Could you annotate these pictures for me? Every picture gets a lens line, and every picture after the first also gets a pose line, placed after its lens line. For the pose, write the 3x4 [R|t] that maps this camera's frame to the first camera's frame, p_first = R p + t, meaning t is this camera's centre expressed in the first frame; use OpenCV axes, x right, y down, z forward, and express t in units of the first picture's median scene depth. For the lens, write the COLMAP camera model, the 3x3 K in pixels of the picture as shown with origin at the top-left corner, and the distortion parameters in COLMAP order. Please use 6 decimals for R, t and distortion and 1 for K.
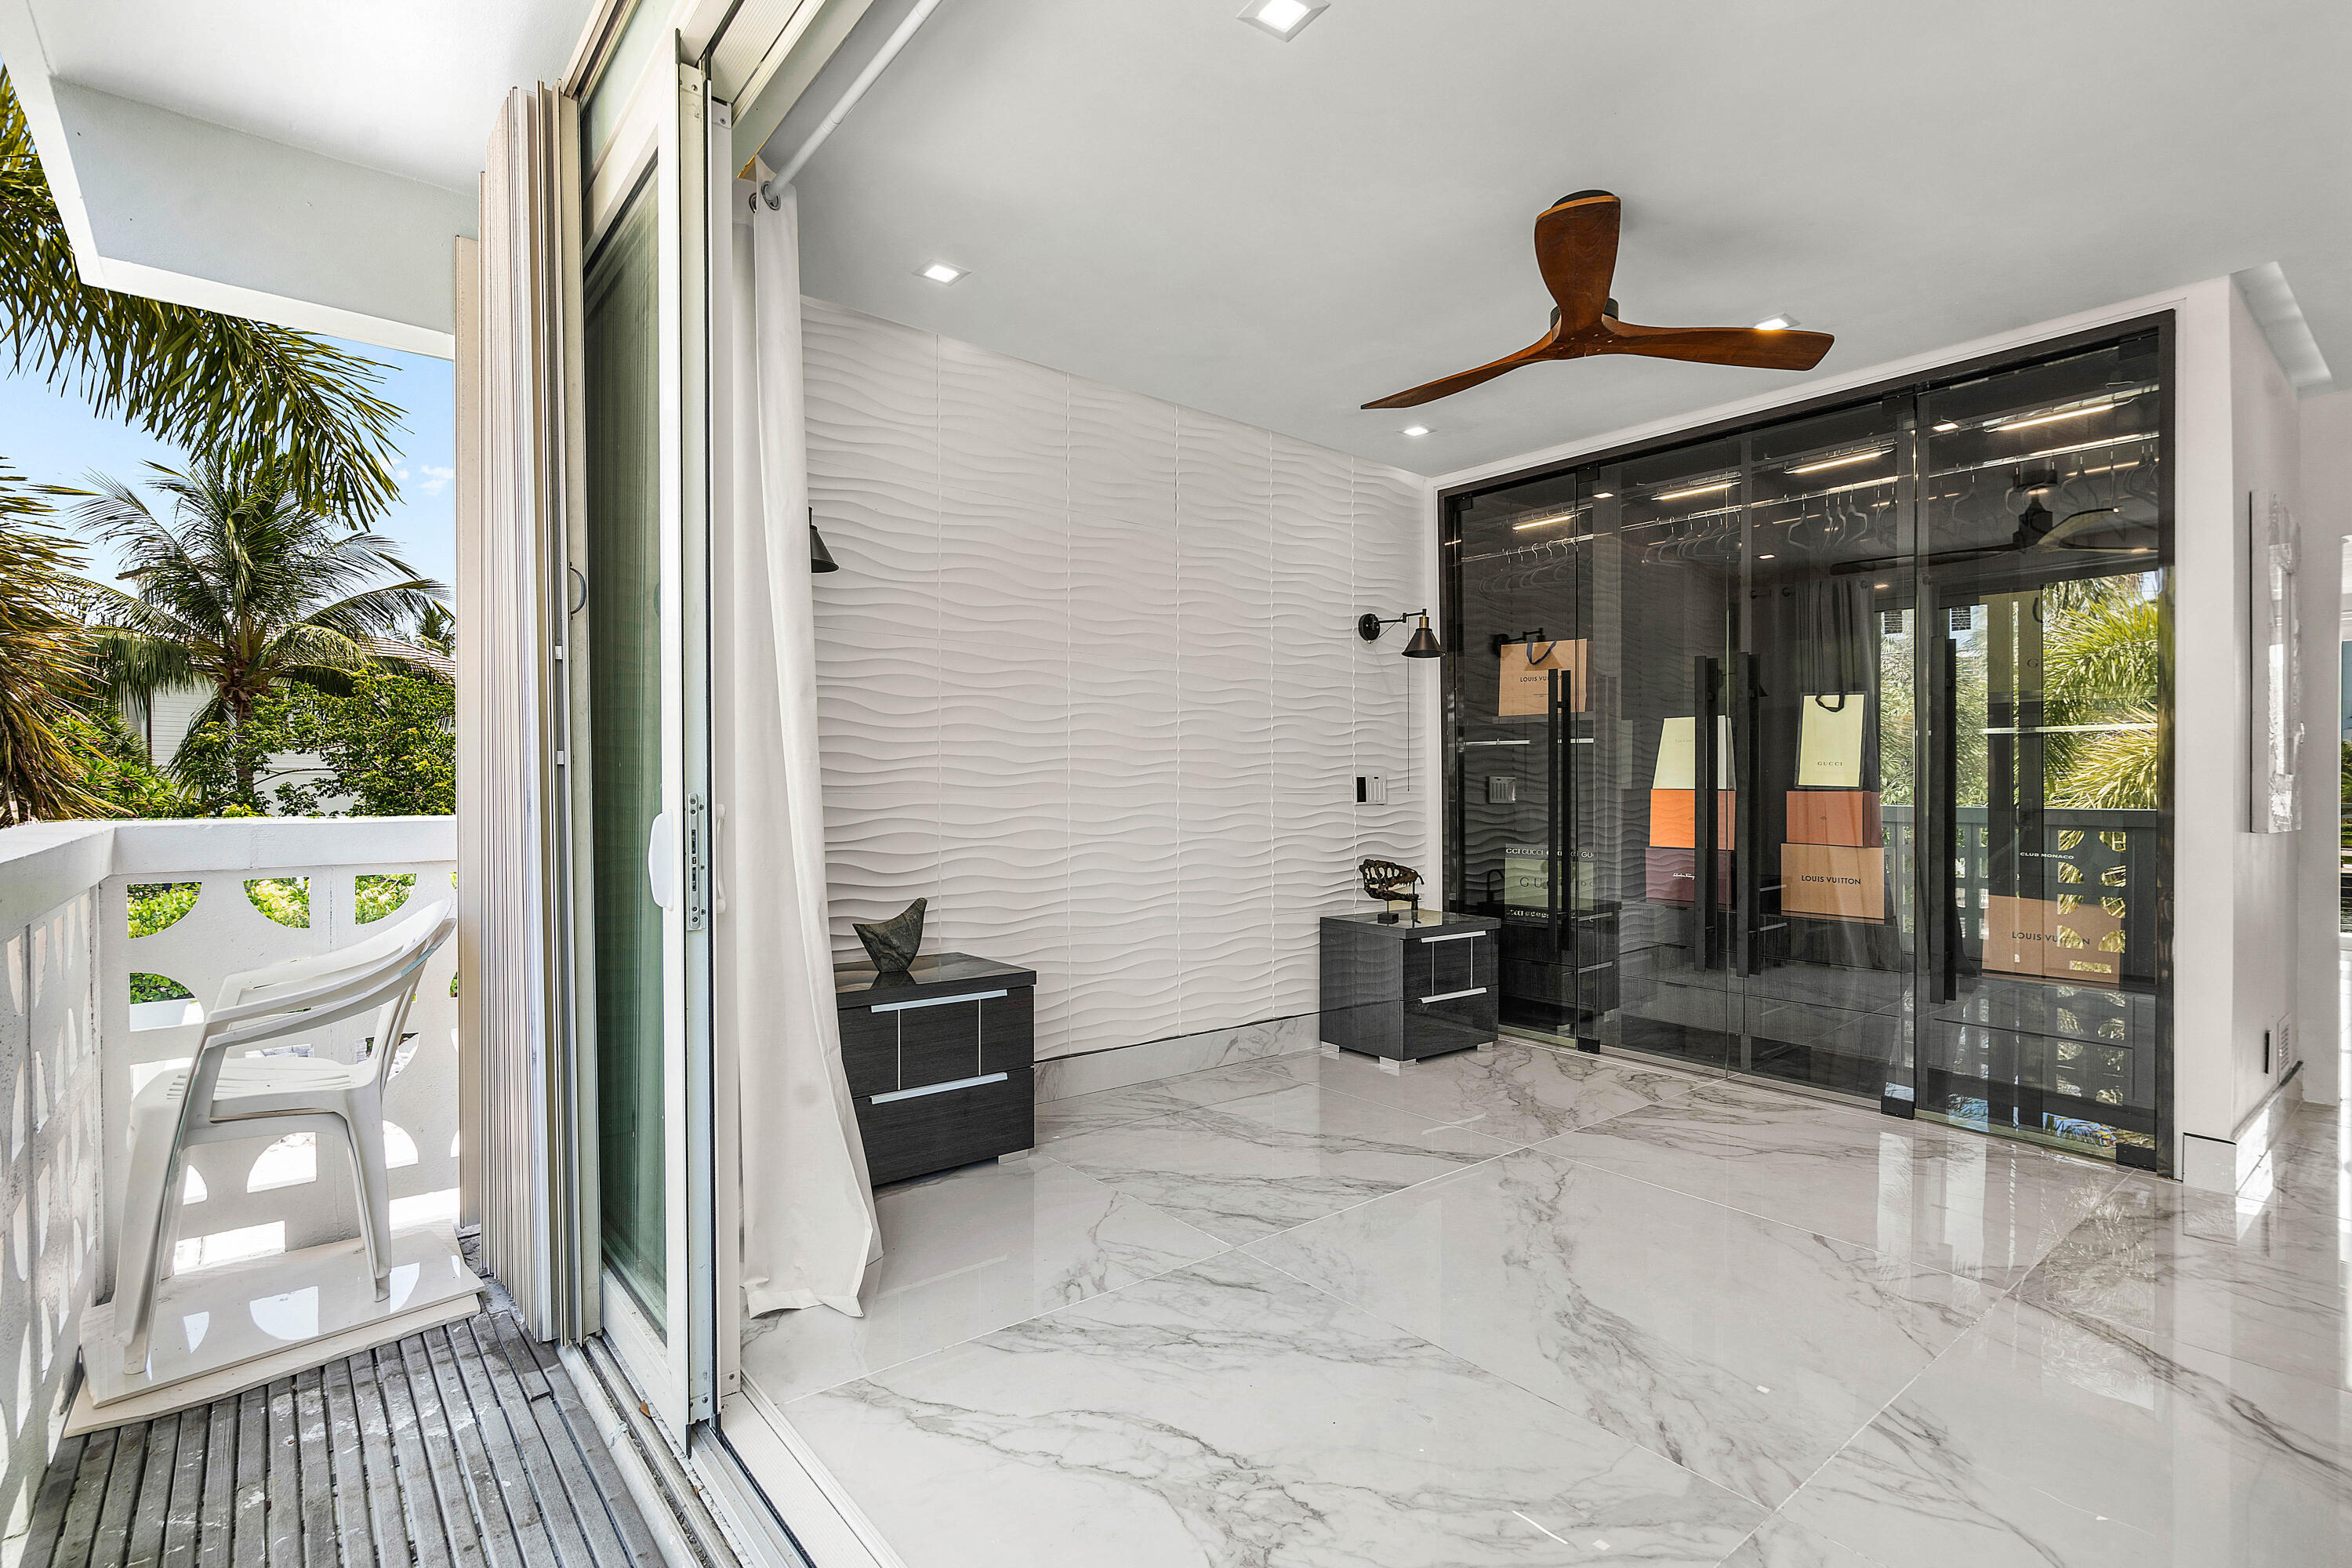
lens RADIAL K [[1104.3, 0, 1181.0], [0, 1104.3, 783.7], [0, 0, 1]] dist [-0.006288, 0.002794]
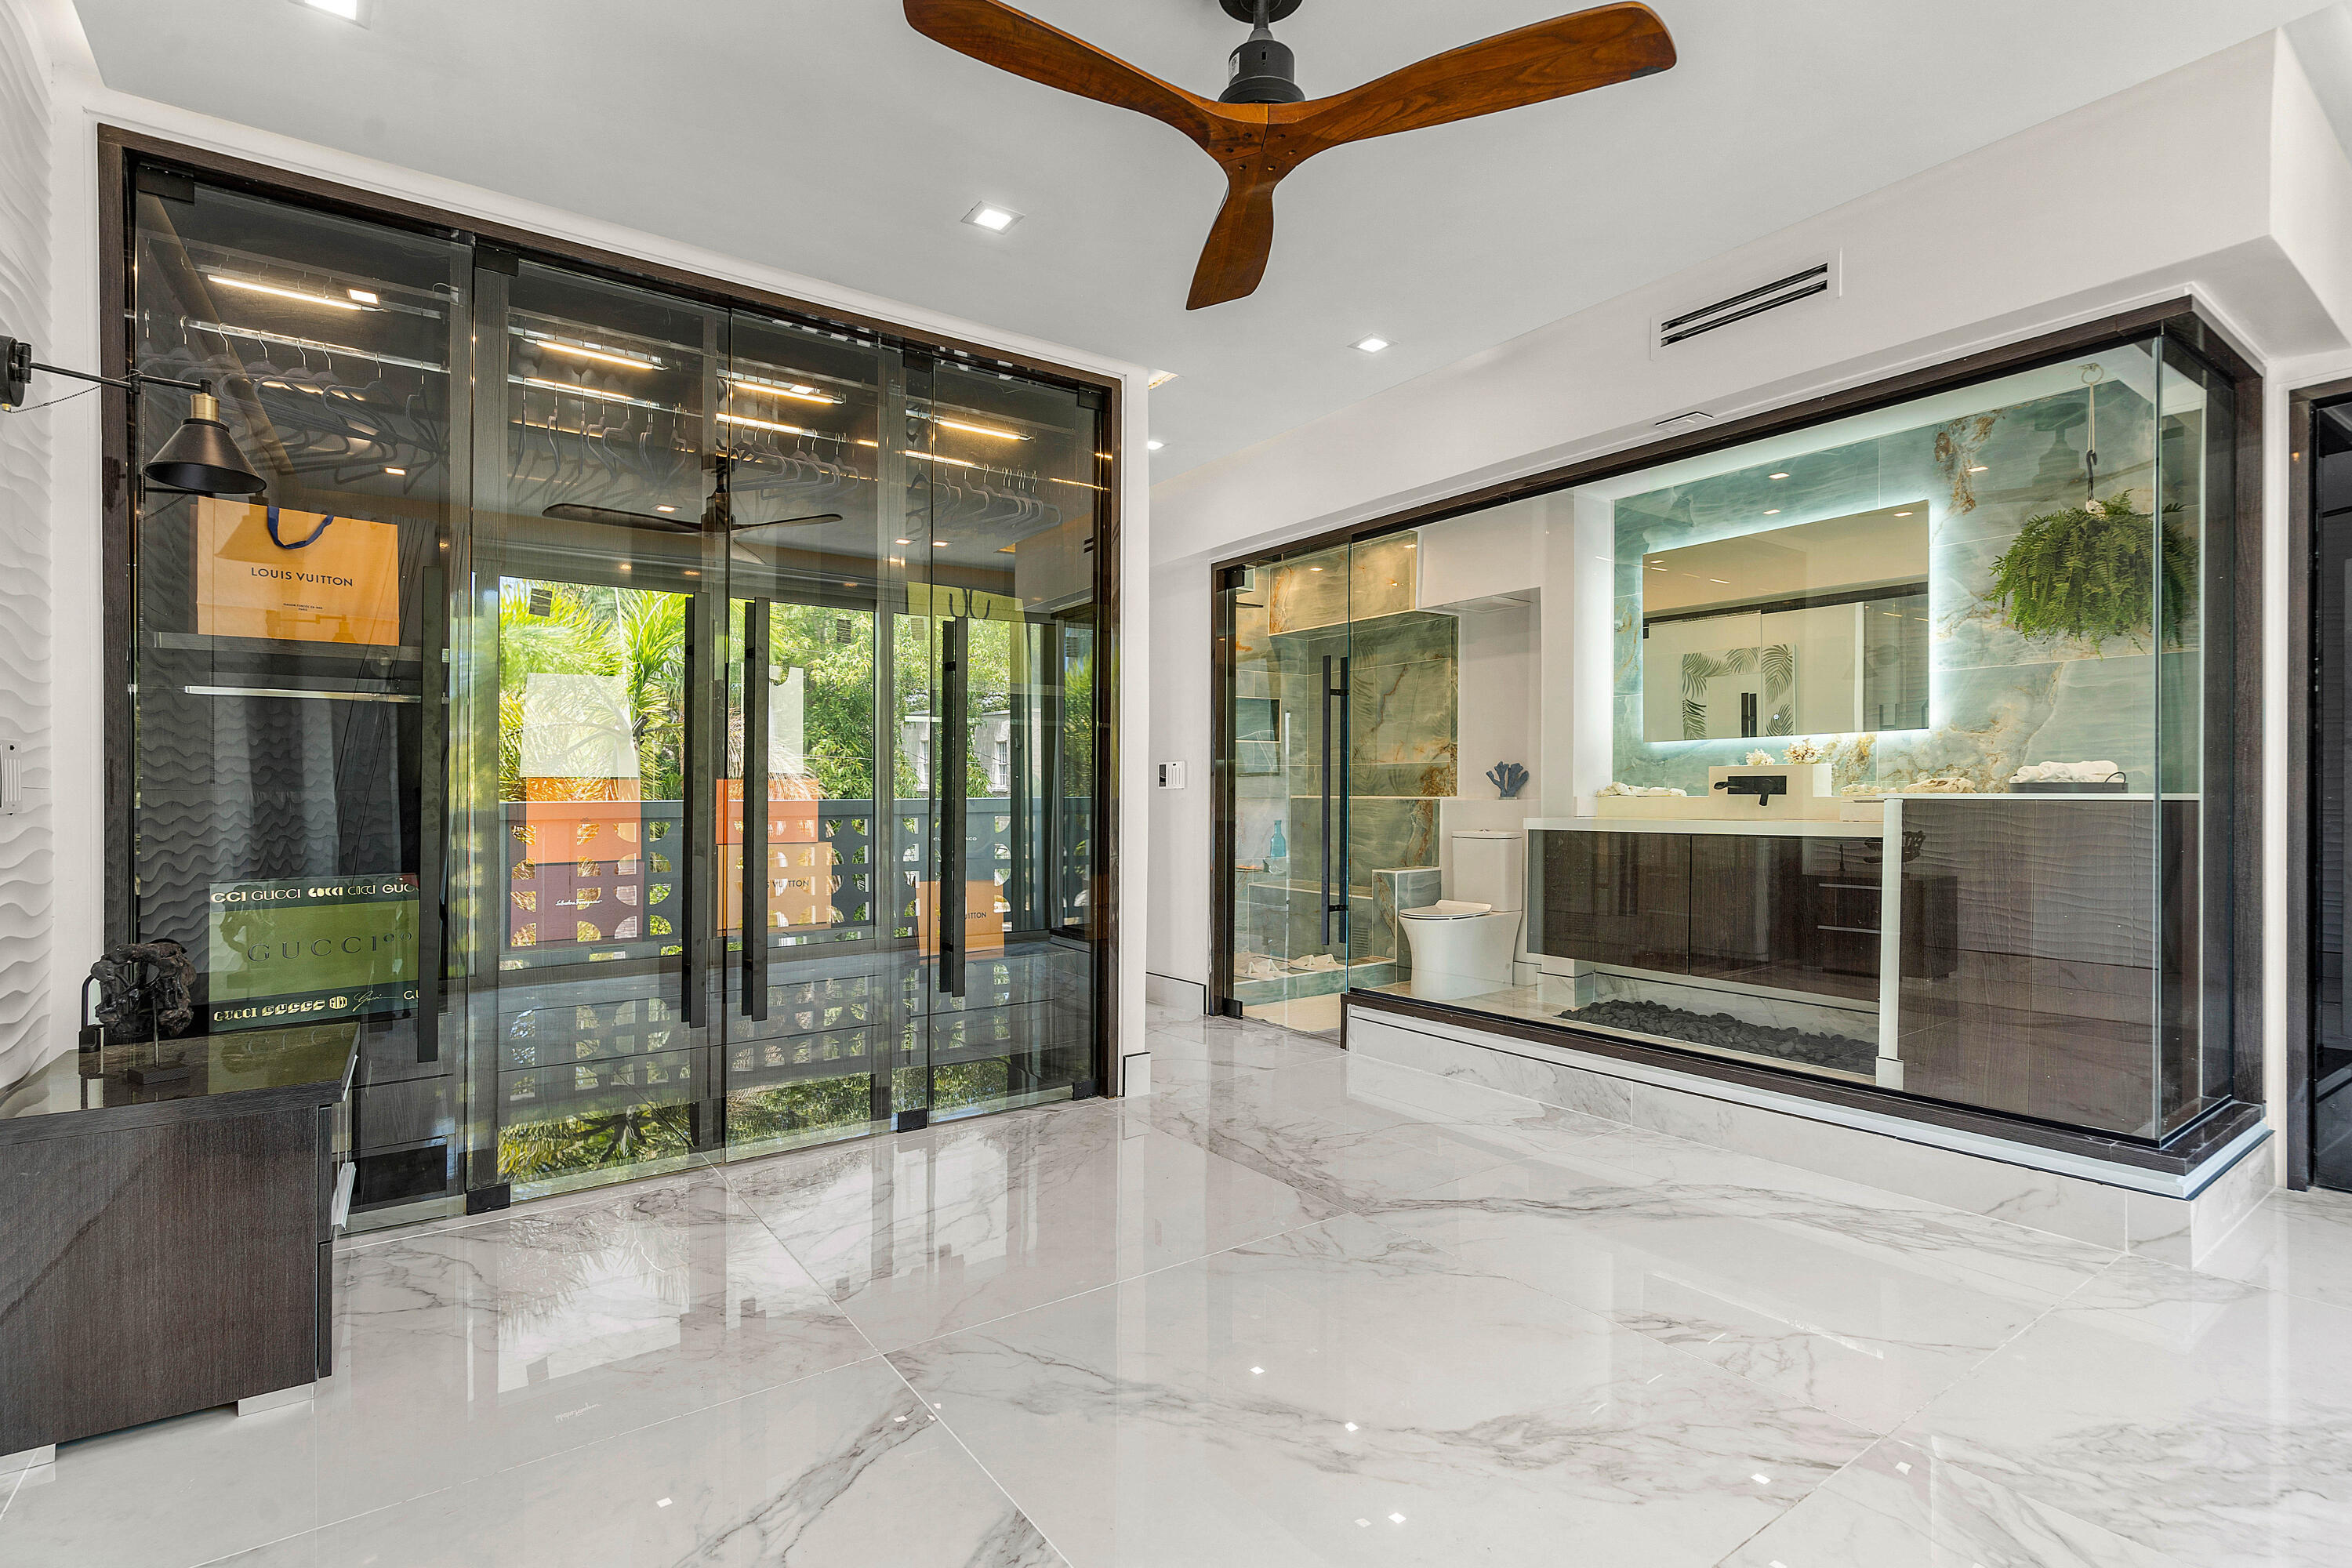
lens RADIAL K [[1104.3, 0, 1168.2], [0, 1104.3, 794.2], [0, 0, 1]] dist [-0.006288, 0.002794]
pose [[0.075581, -0.011618, 0.997072, -0.240361], [0.004538, 0.999926, 0.011307, 0.011081], [-0.997129, 0.003670, 0.075628, 0.682073]]
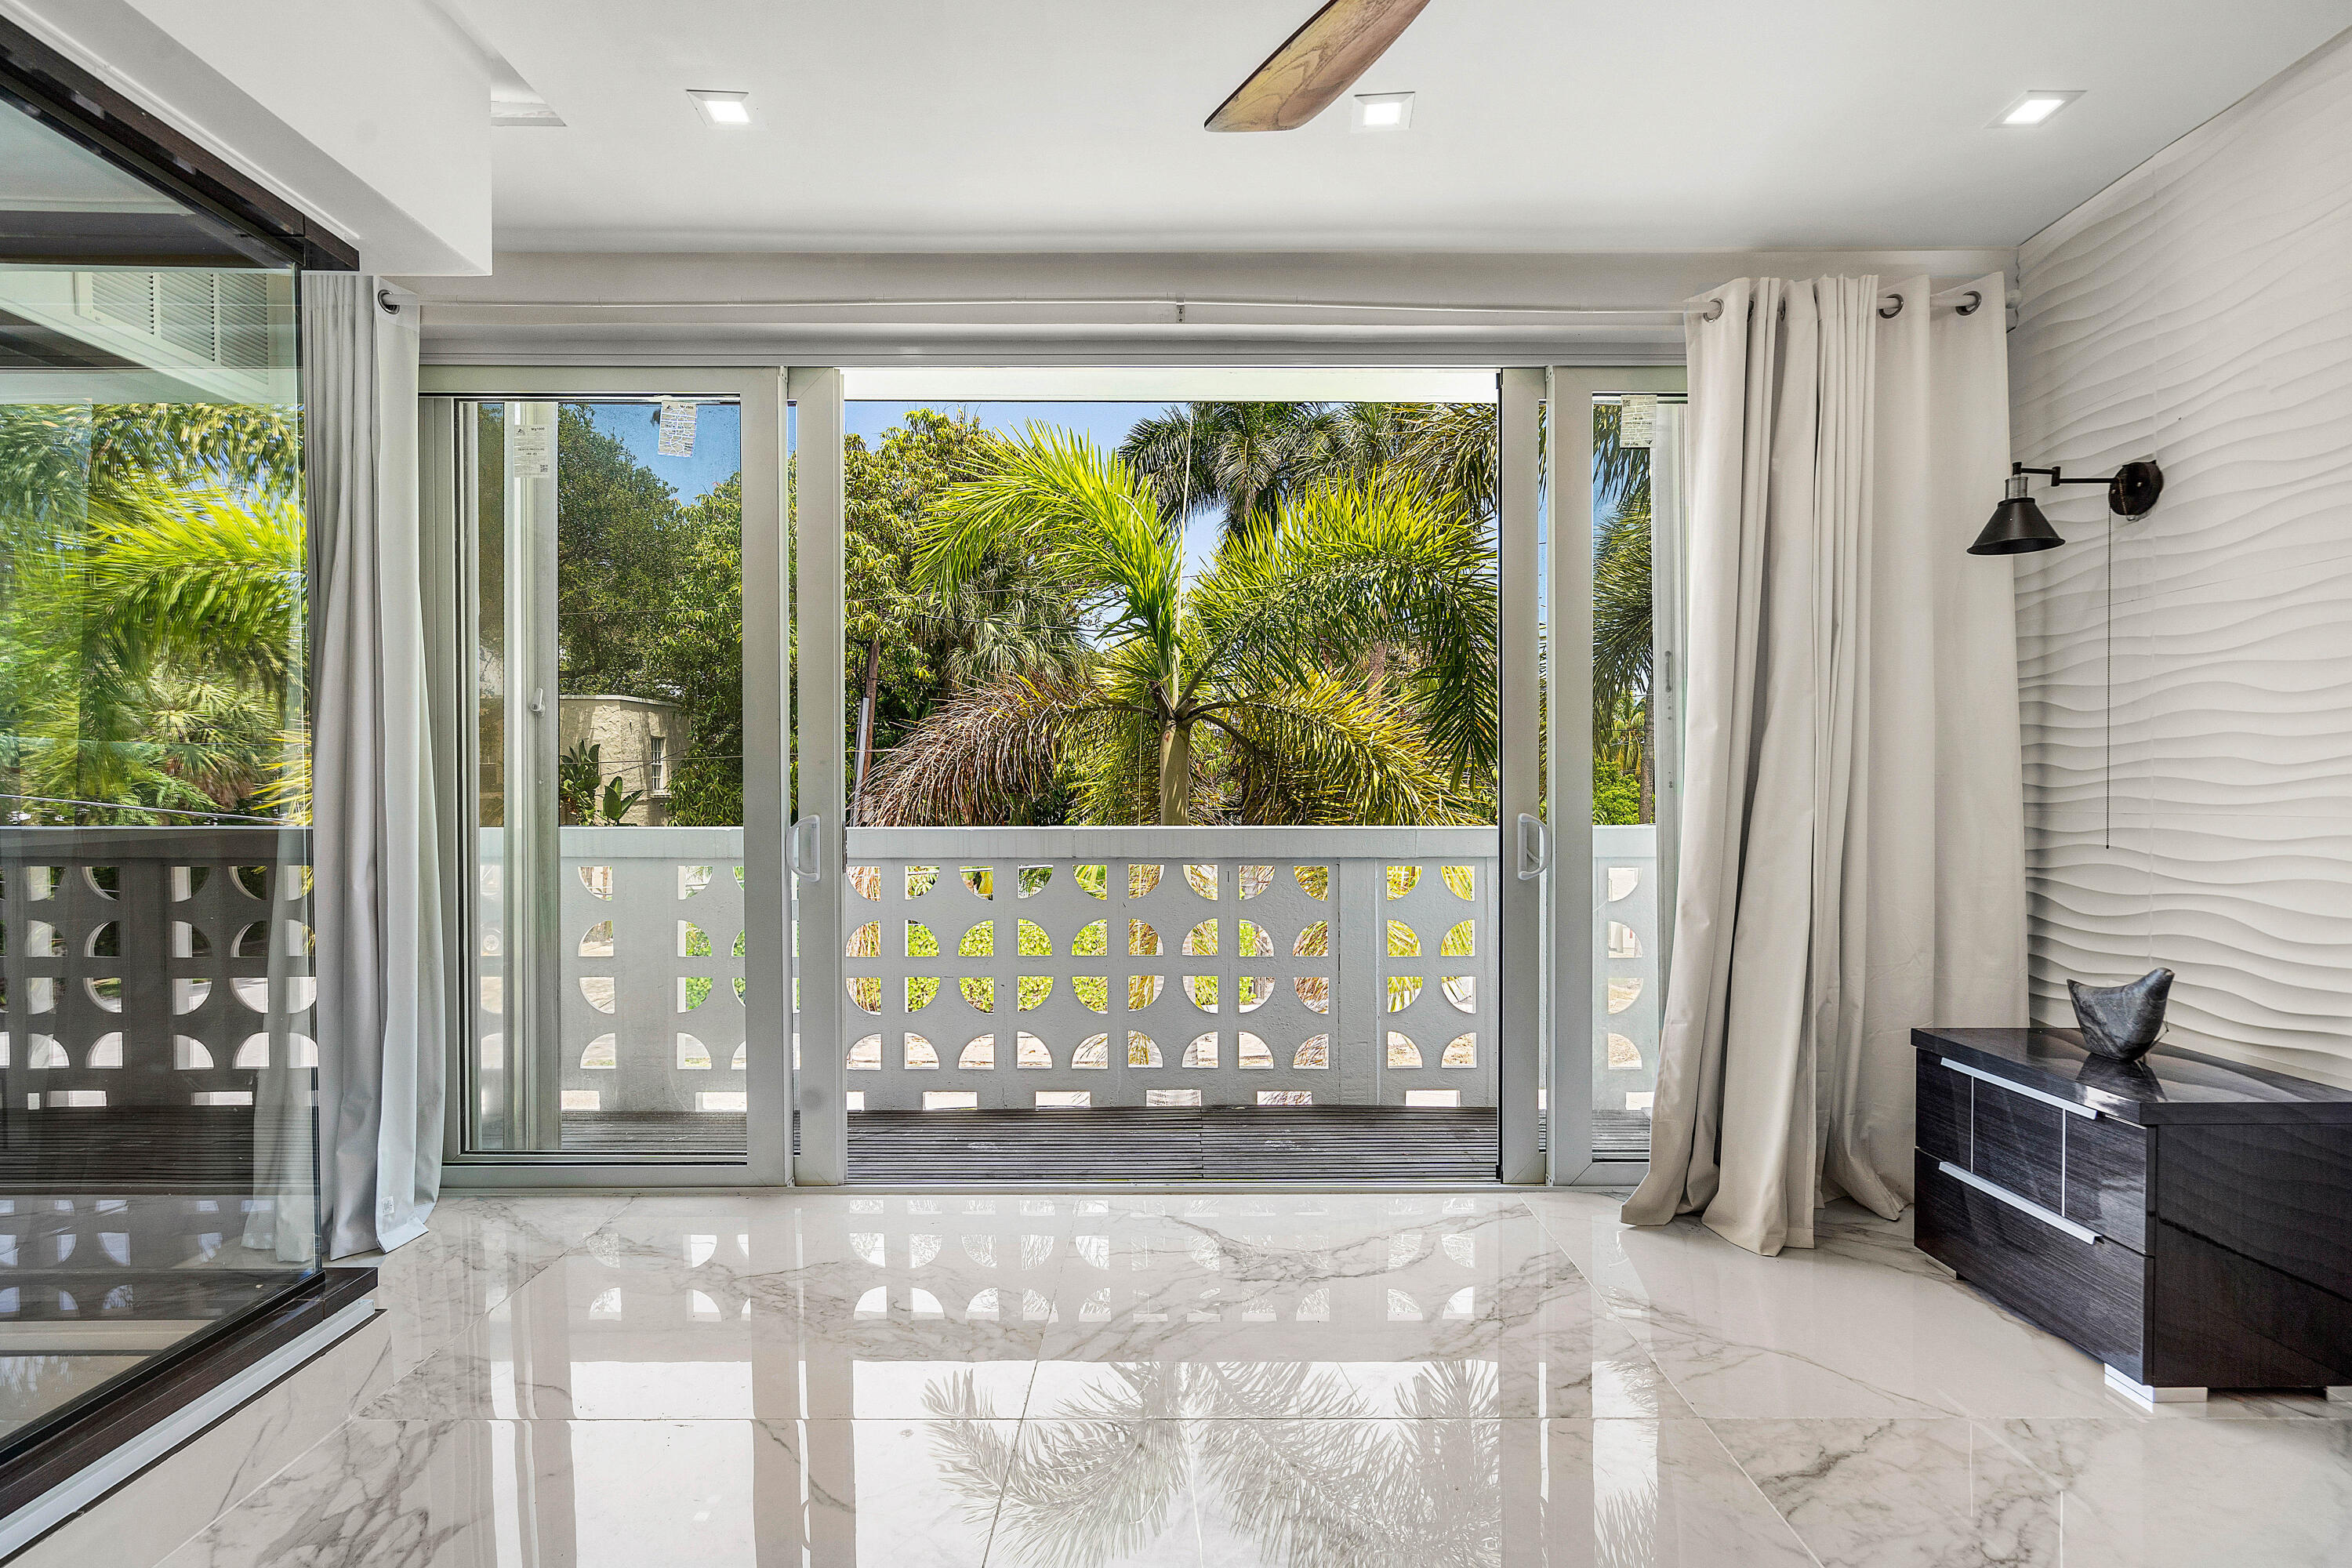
lens RADIAL K [[1104.3, 0, 1146.0], [0, 1104.3, 789.7], [0, 0, 1]] dist [-0.006288, 0.002794]
pose [[-0.661712, -0.018997, -0.749517, 0.573277], [-0.012145, 0.999819, -0.014619, 0.008456], [0.749659, -0.000570, -0.661824, 0.806506]]
